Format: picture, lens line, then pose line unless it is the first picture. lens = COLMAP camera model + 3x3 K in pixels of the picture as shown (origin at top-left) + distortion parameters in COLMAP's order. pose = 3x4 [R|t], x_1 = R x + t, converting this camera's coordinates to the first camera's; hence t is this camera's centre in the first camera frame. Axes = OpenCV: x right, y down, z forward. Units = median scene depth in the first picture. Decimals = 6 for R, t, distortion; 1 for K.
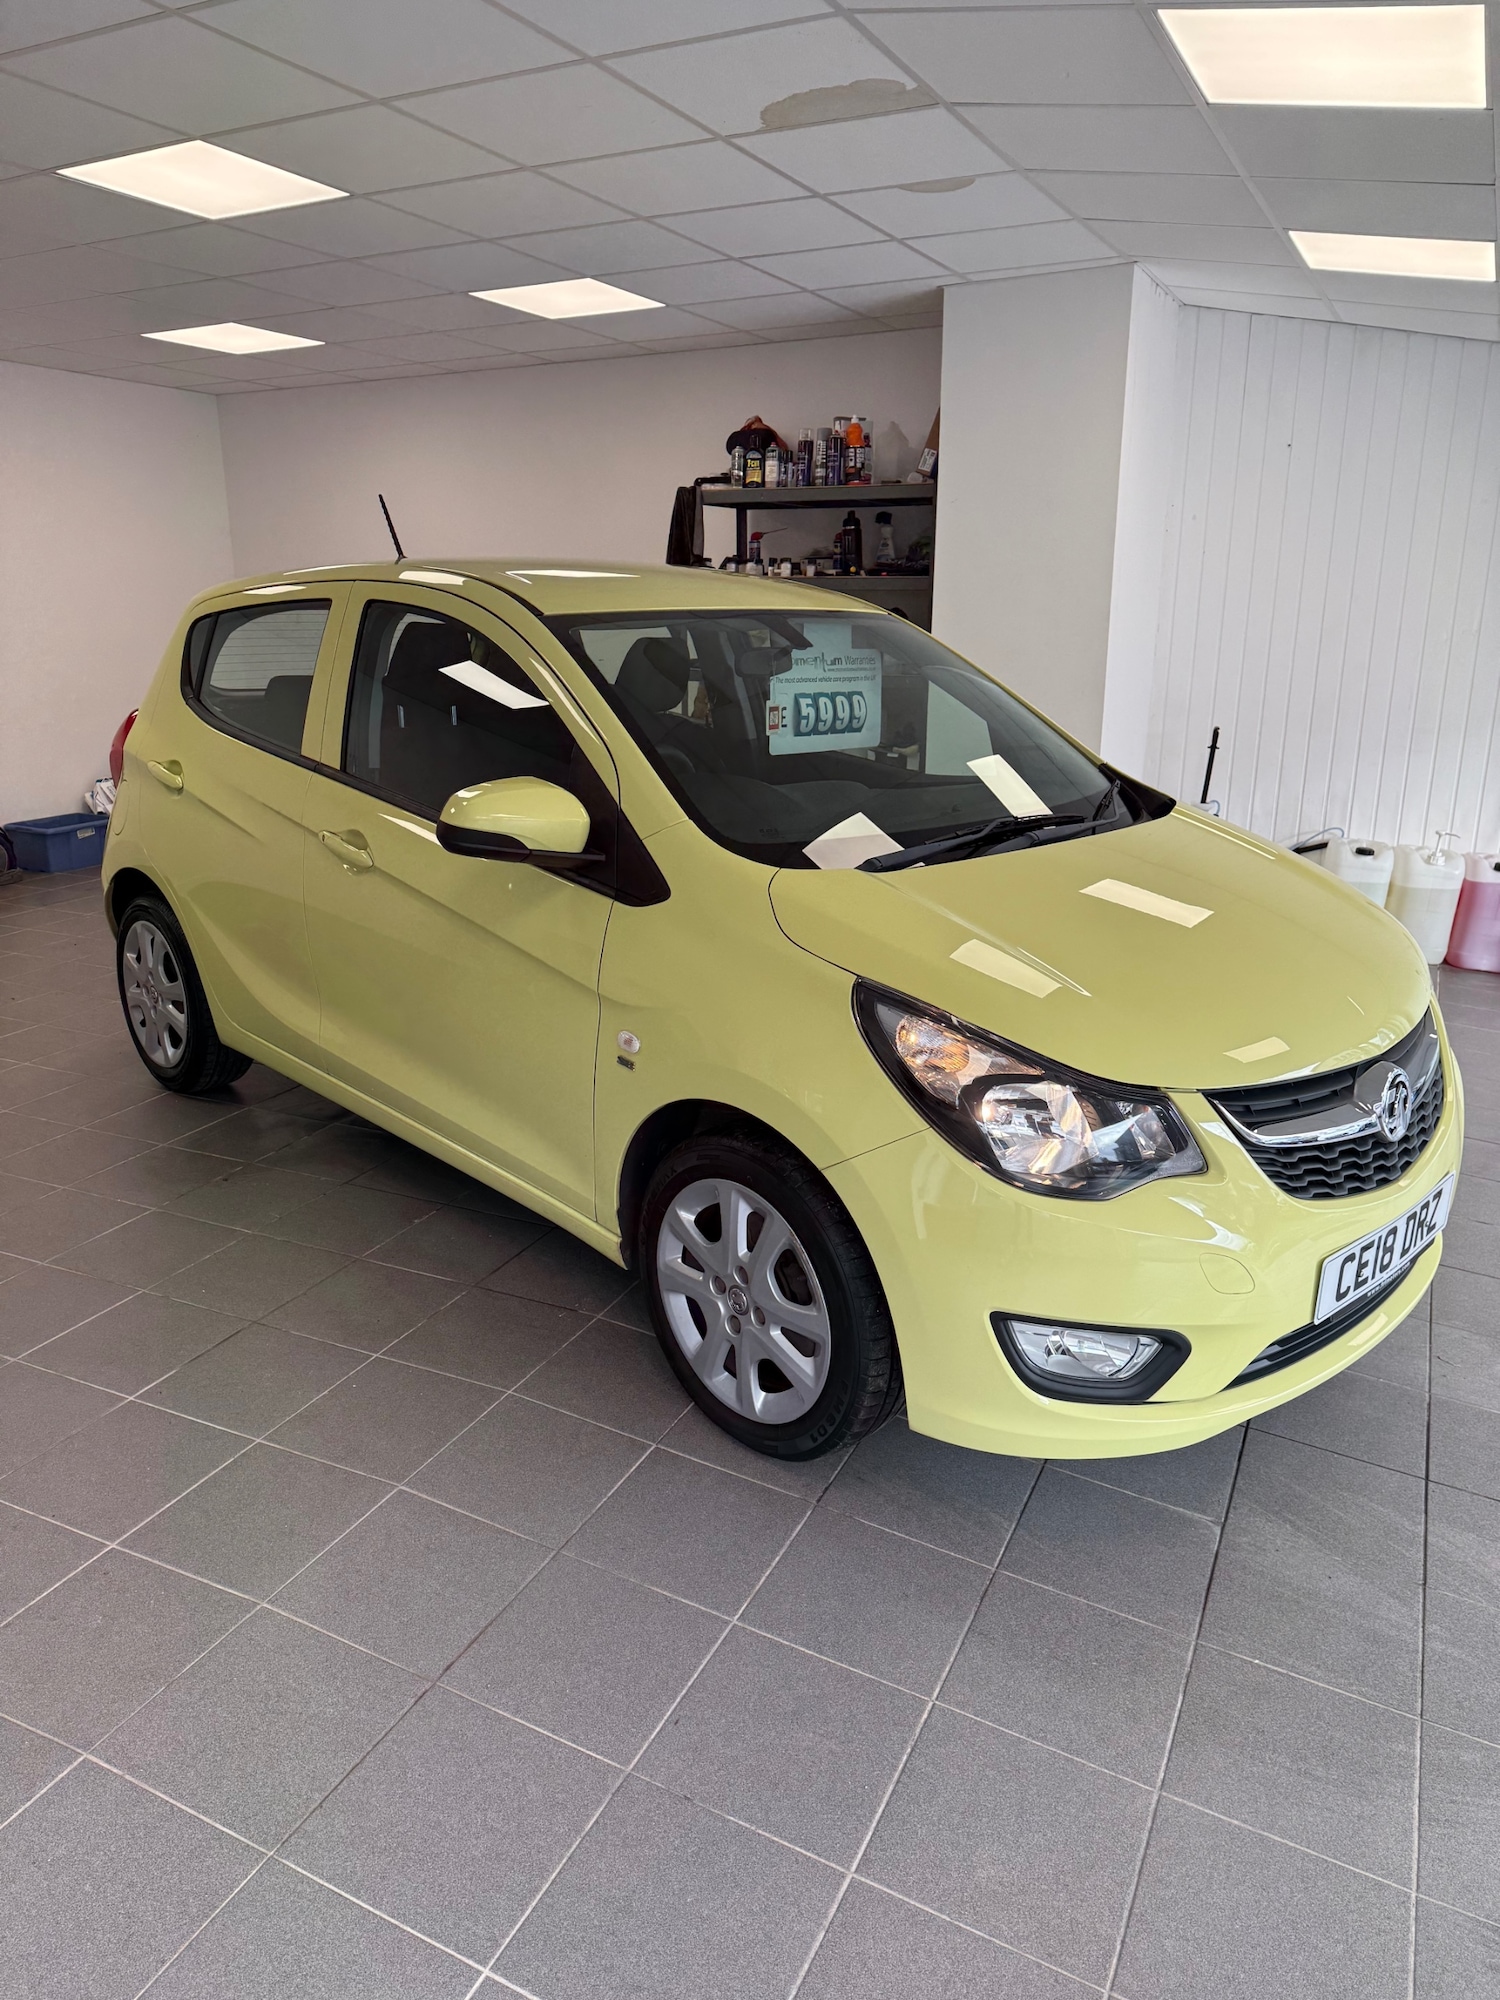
lens RADIAL K [[1378.2, 0, 749.3], [0, 1378.2, 996.9], [0, 0, 1]] dist [0.010692, -0.008614]
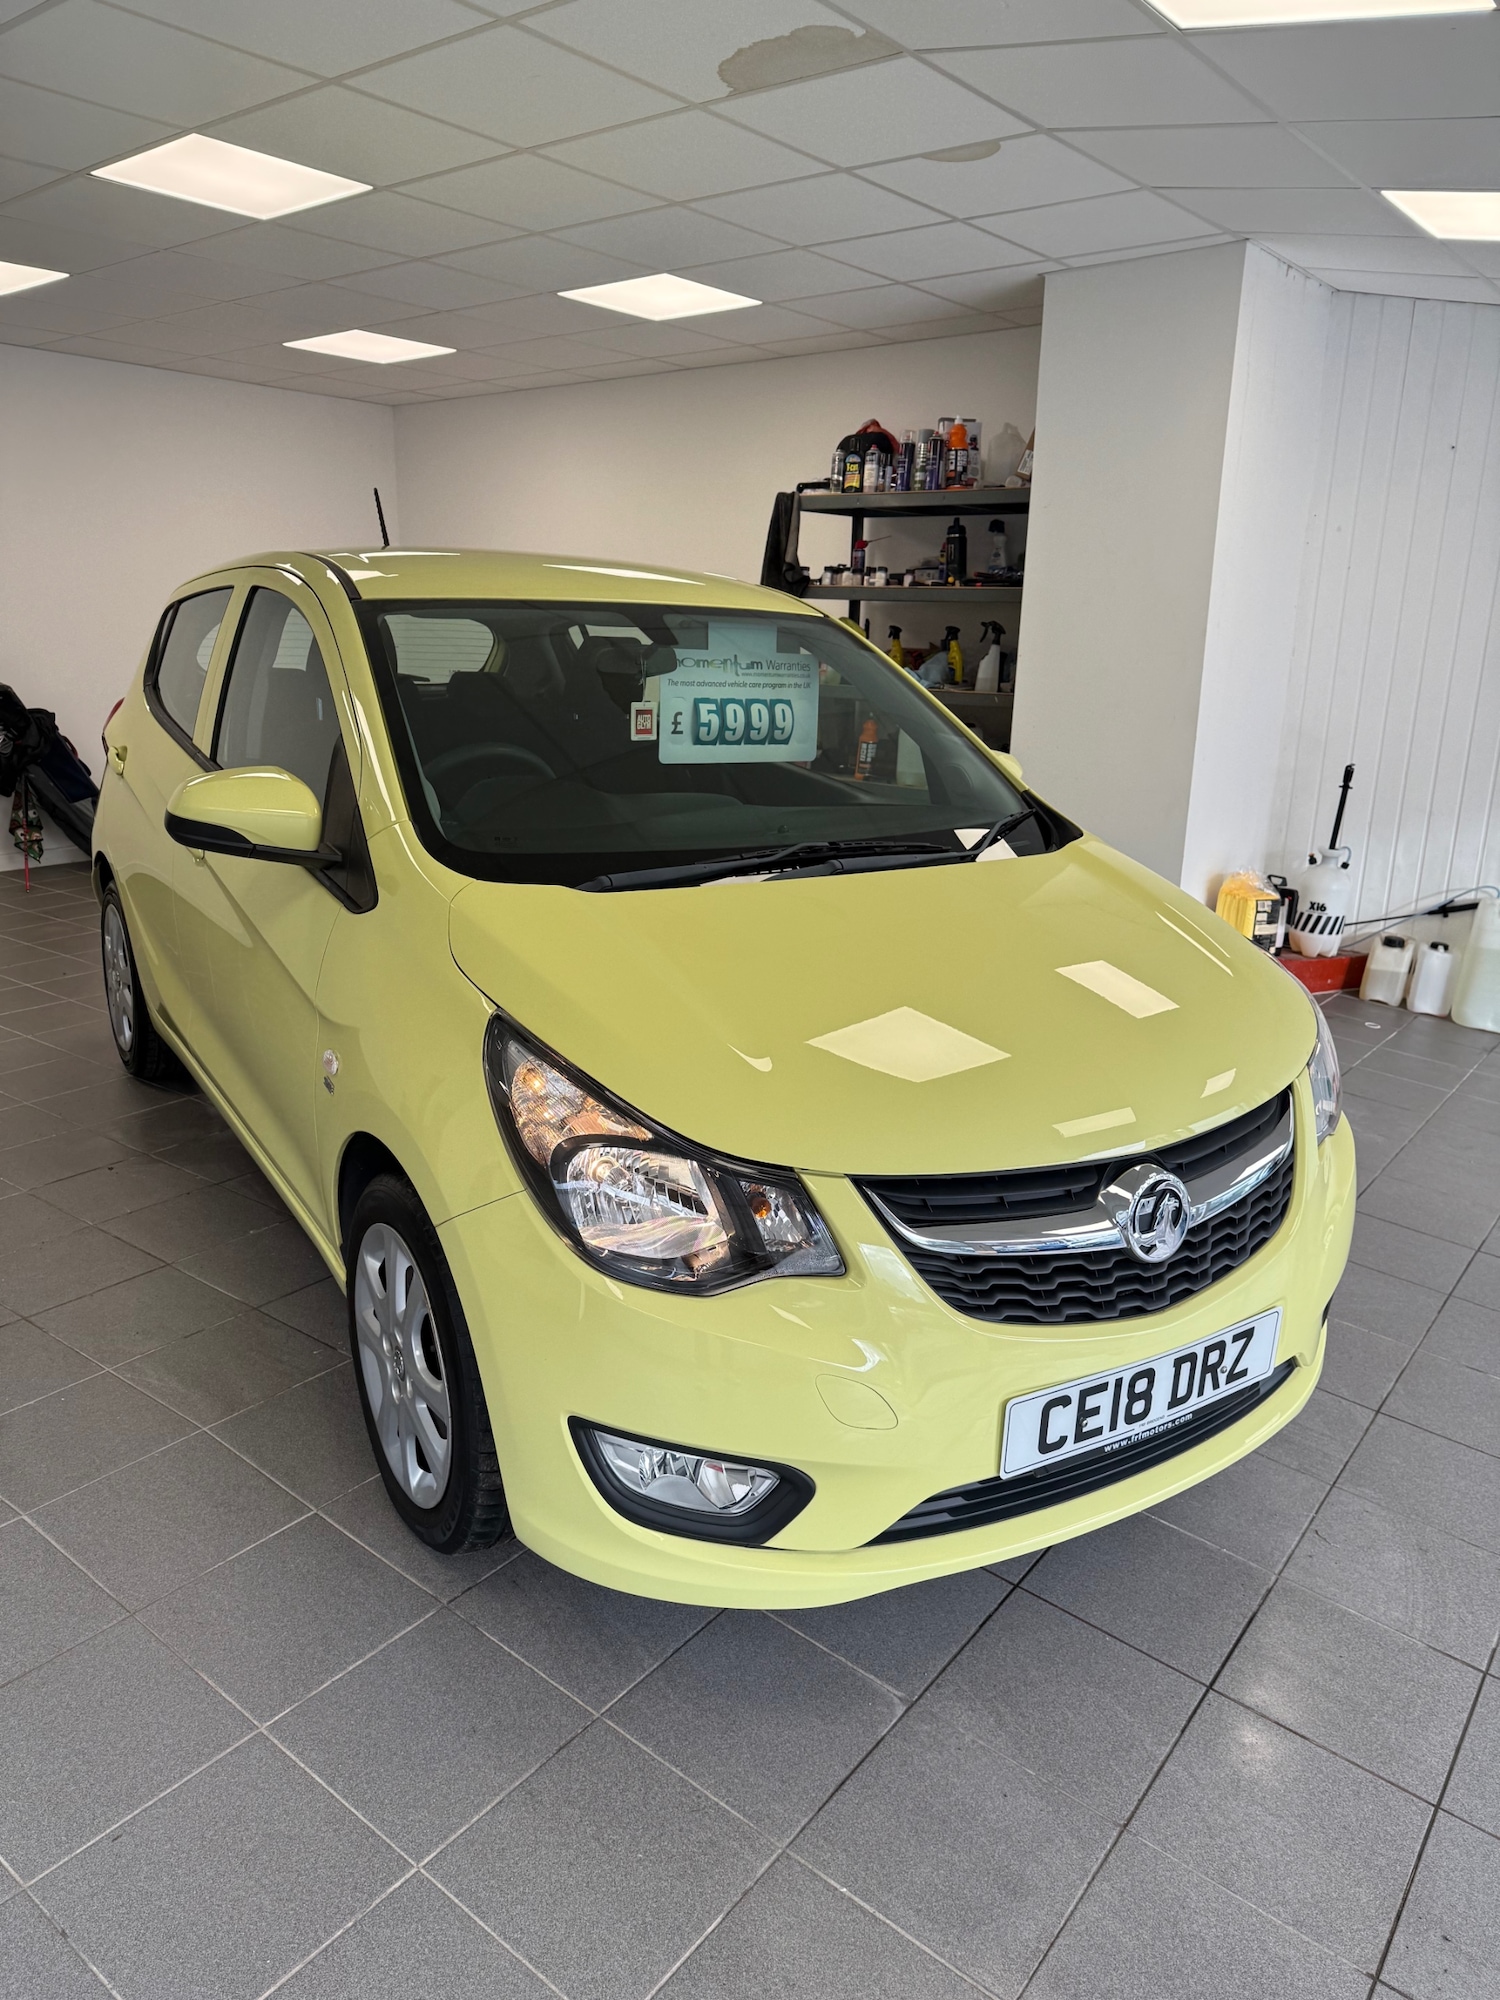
lens RADIAL K [[1388.7, 0, 747.8], [0, 1388.7, 996.2], [0, 0, 1]] dist [0.015891, -0.022717]
pose [[0.979582, 0.072943, -0.187346, 0.250220], [-0.076427, 0.997010, -0.011430, -0.014812], [0.185952, 0.025515, 0.982227, 0.104997]]
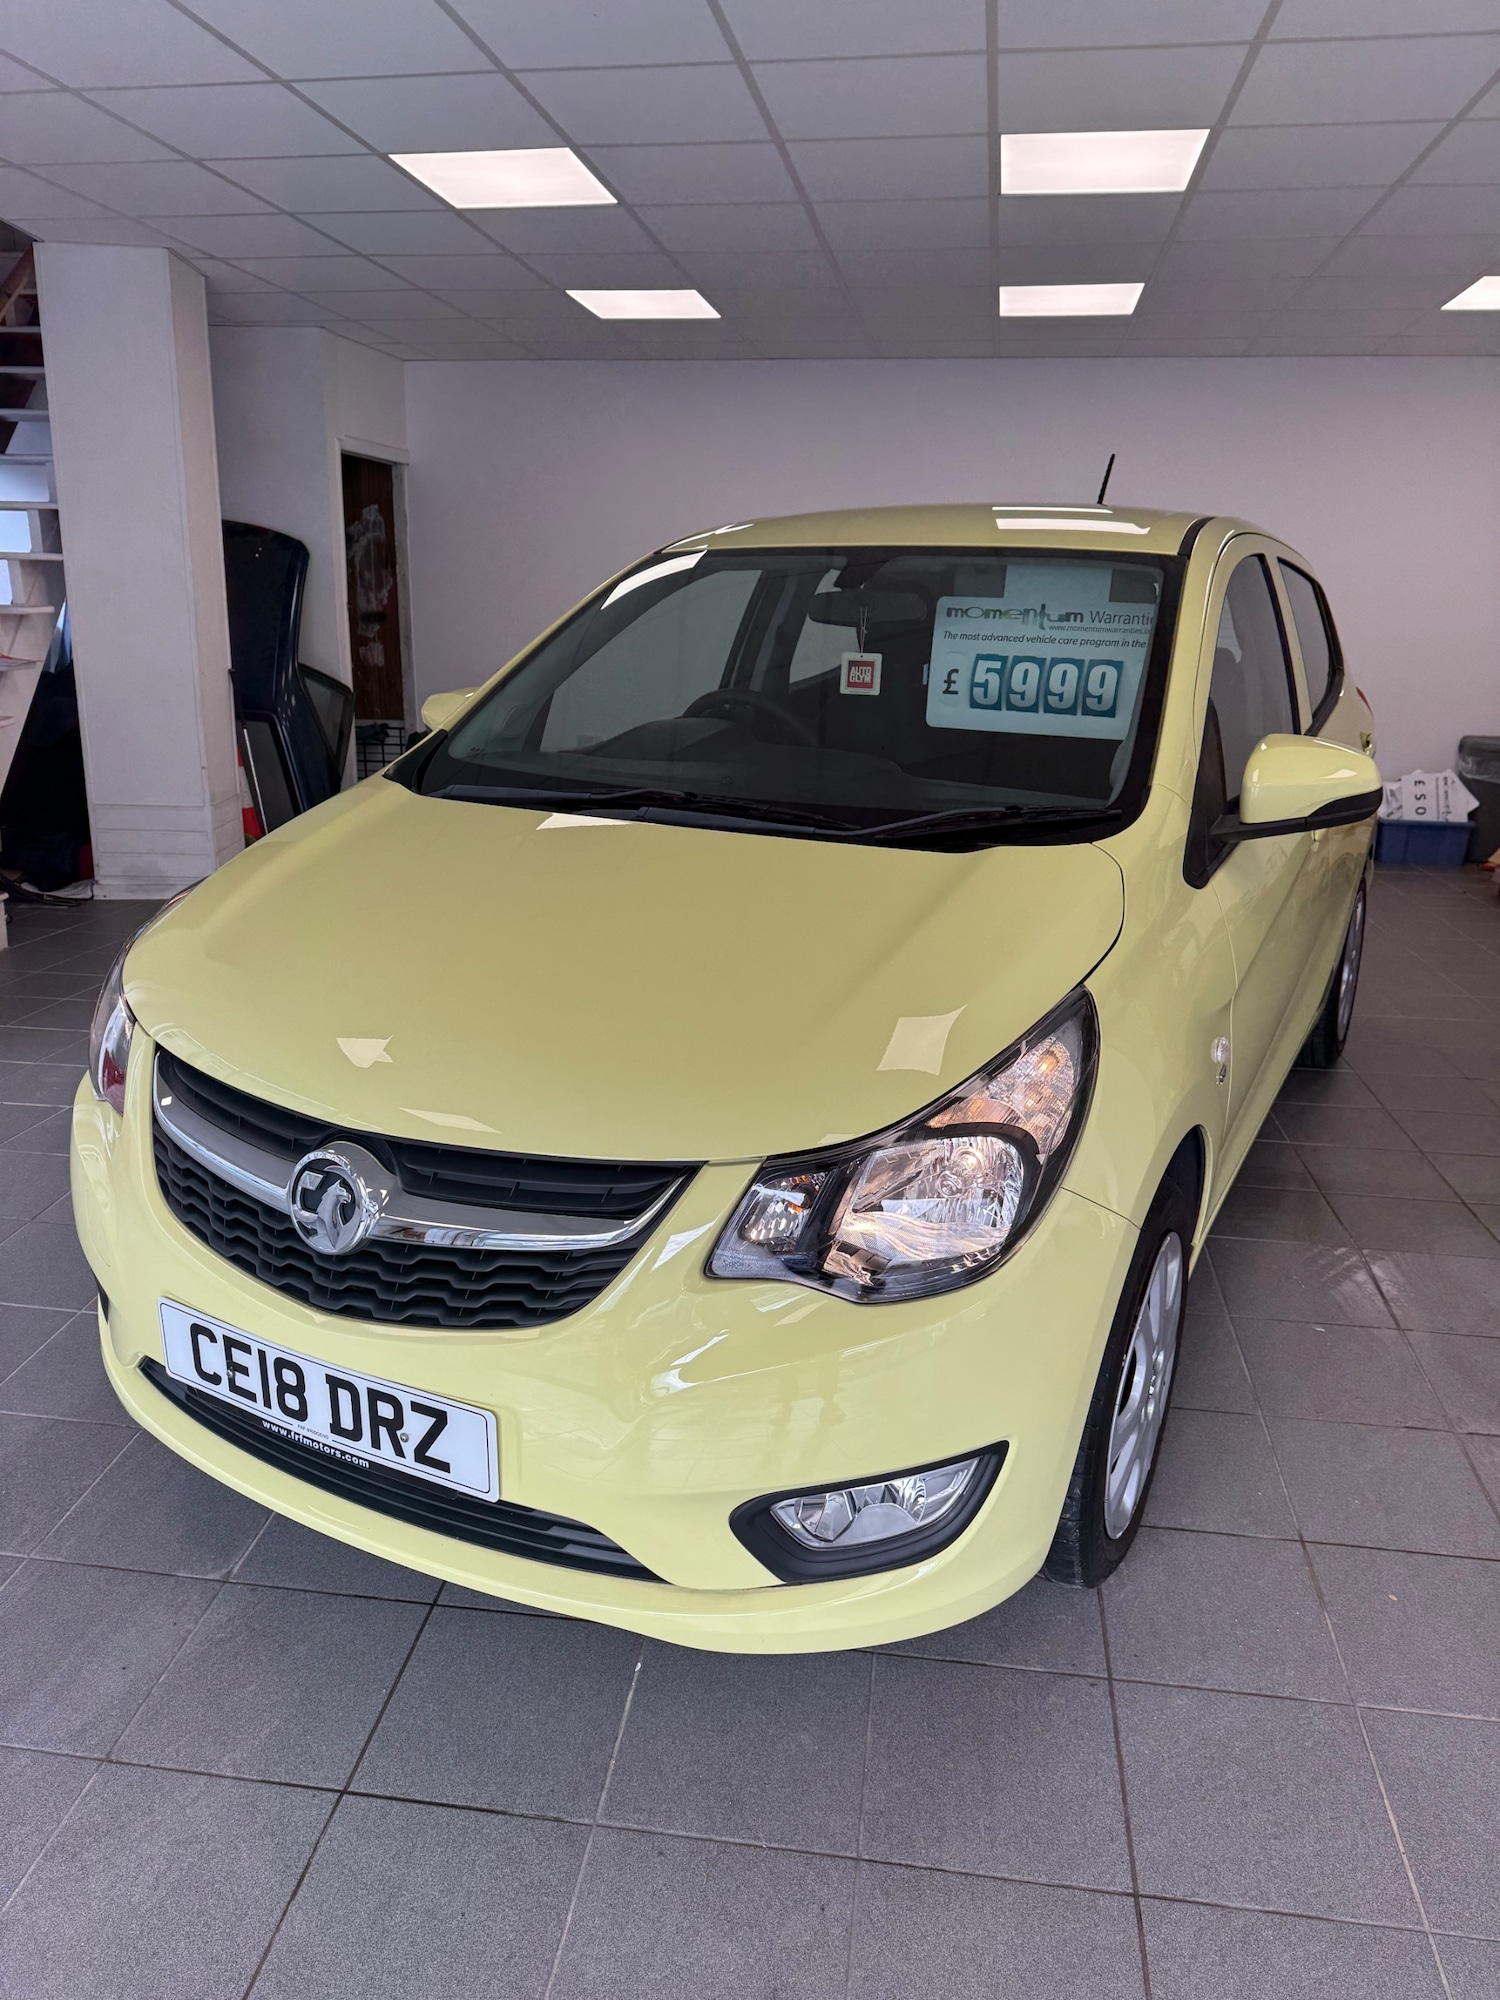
lens RADIAL K [[1381.9, 0, 748.9], [0, 1381.9, 1024.4], [0, 0, 1]] dist [0.002576, -0.002061]
pose [[0.306207, 0.269957, -0.912886, 0.763238], [-0.276170, 0.942900, 0.186198, -0.128602], [0.911026, 0.195096, 0.363276, 0.622317]]
